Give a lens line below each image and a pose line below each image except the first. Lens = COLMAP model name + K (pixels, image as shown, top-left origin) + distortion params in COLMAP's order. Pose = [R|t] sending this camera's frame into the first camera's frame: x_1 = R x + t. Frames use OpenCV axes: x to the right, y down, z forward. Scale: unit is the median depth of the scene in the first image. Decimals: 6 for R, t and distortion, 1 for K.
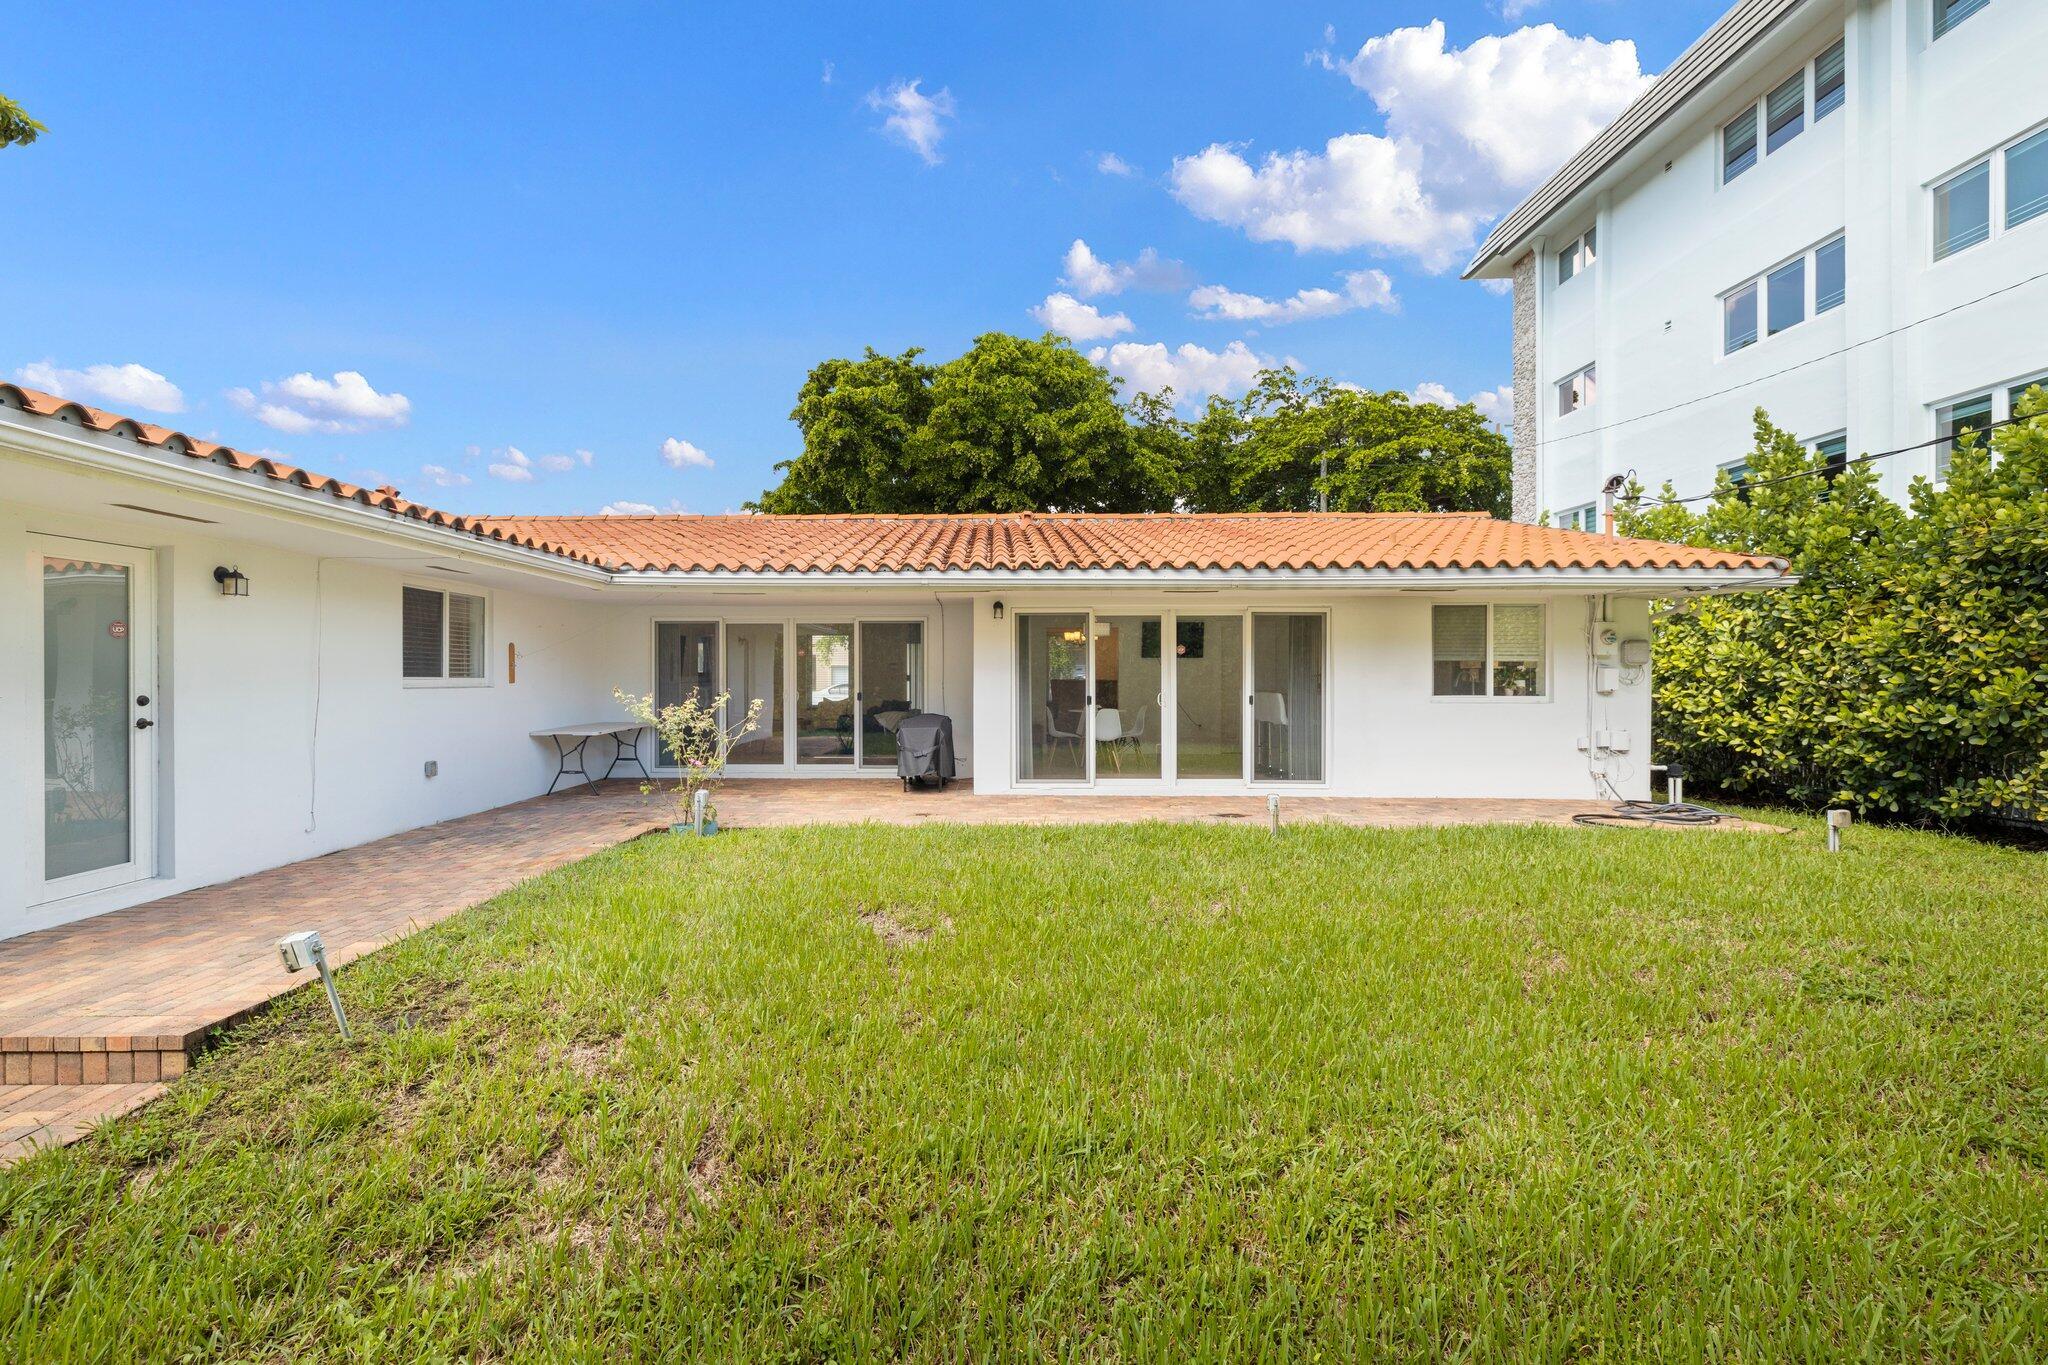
lens RADIAL K [[876.1, 0, 1023.7], [0, 876.1, 672.6], [0, 0, 1]] dist [-0.003109, 0.000642]
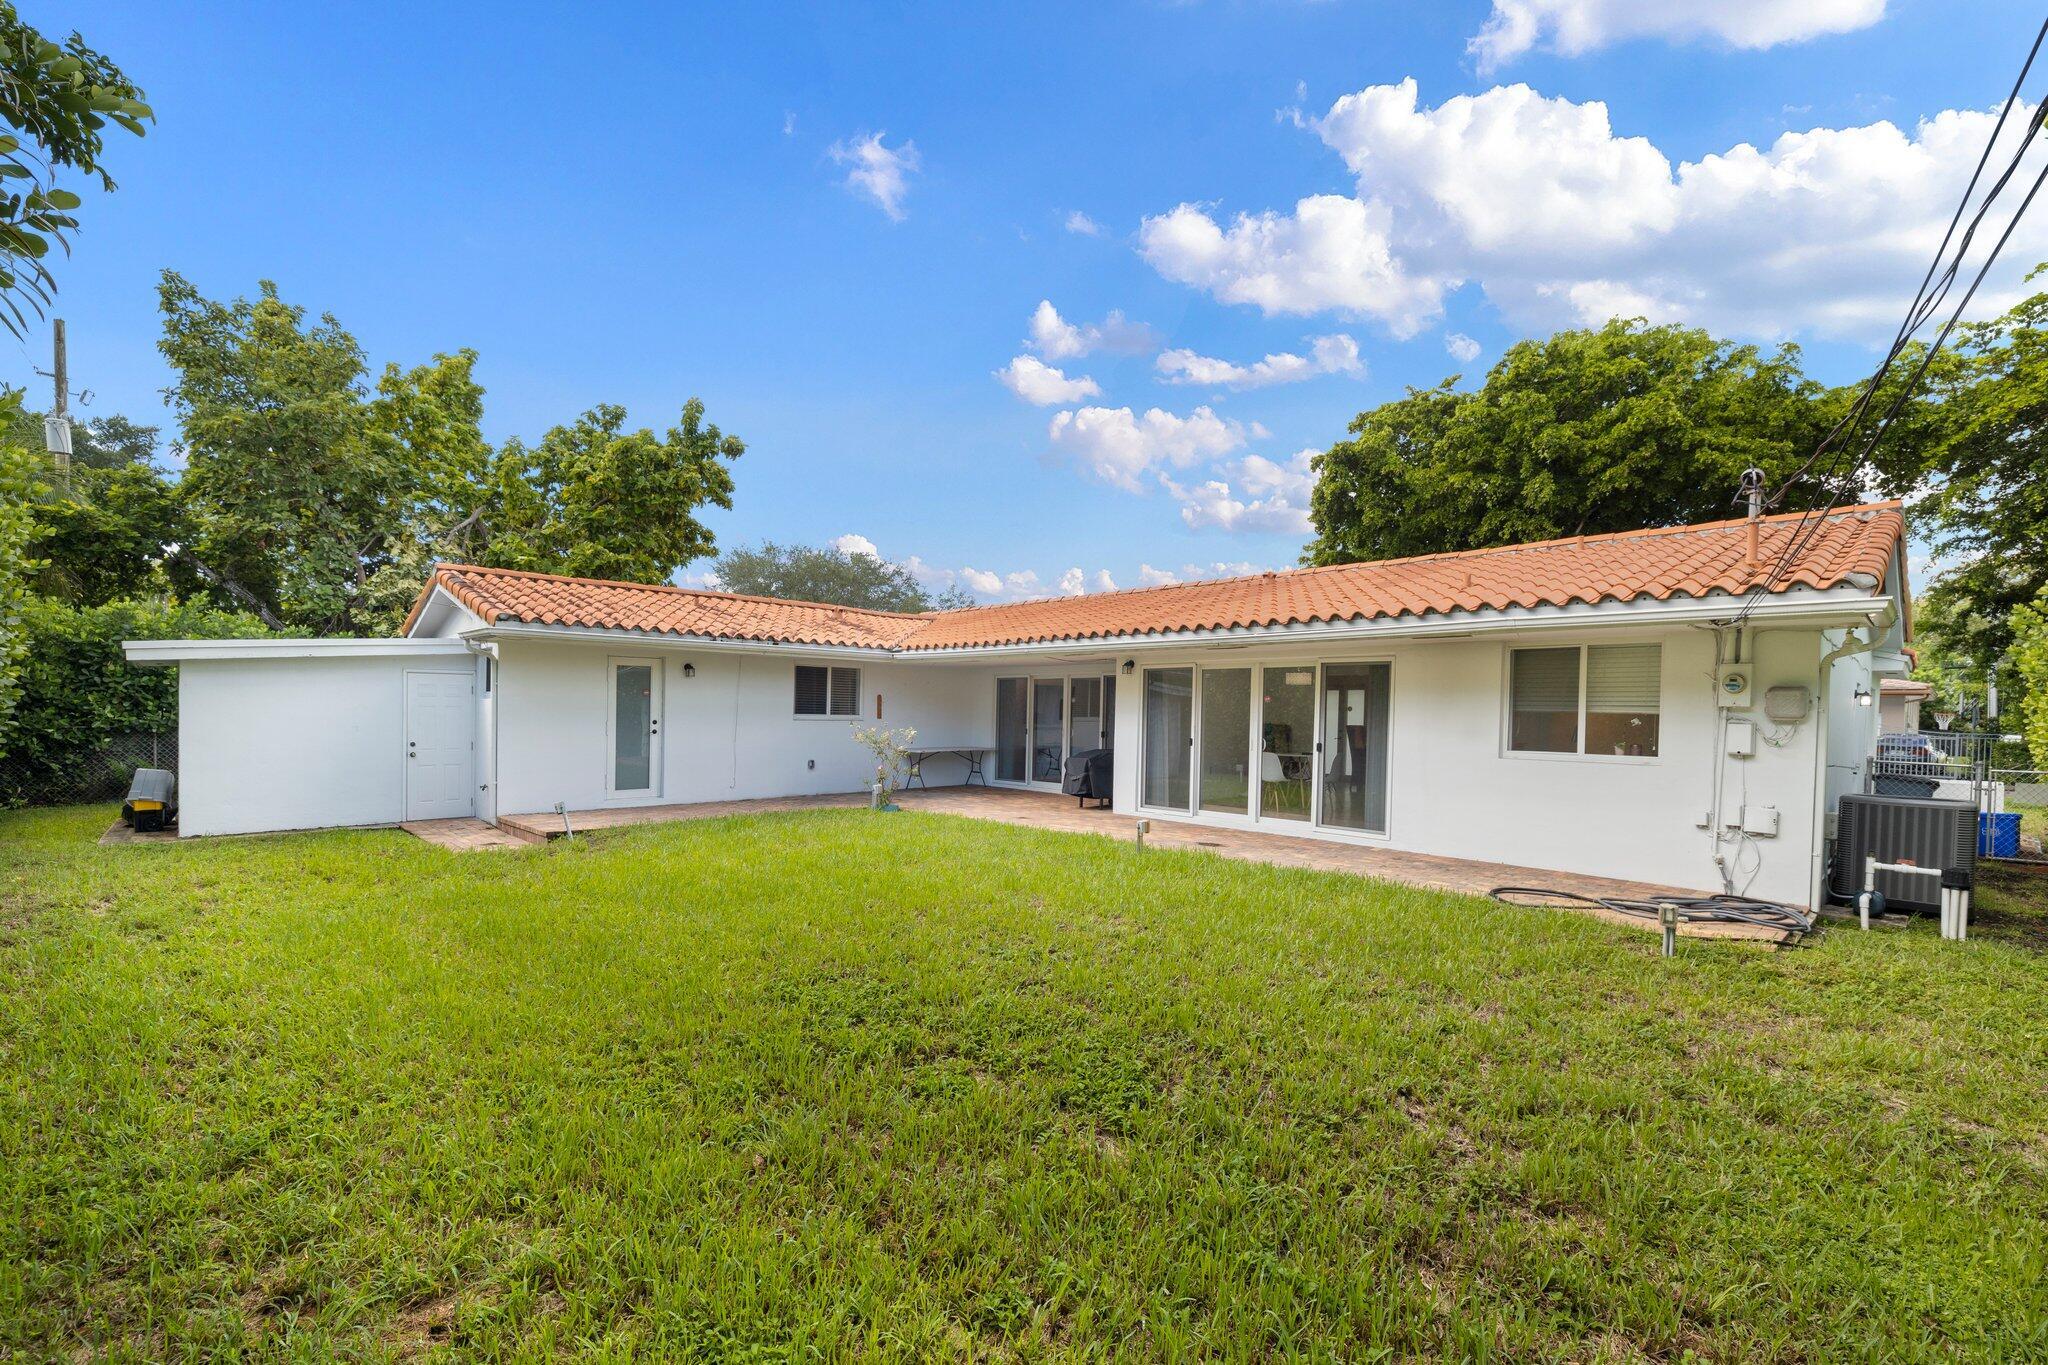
lens RADIAL K [[876.1, 0, 1029.4], [0, 876.1, 737.7], [0, 0, 1]] dist [-0.003109, 0.000642]
pose [[0.705556, 0.031942, -0.707934, 0.751875], [-0.014689, 0.999428, 0.030455, -0.006813], [0.708502, -0.011088, 0.705622, 0.019853]]
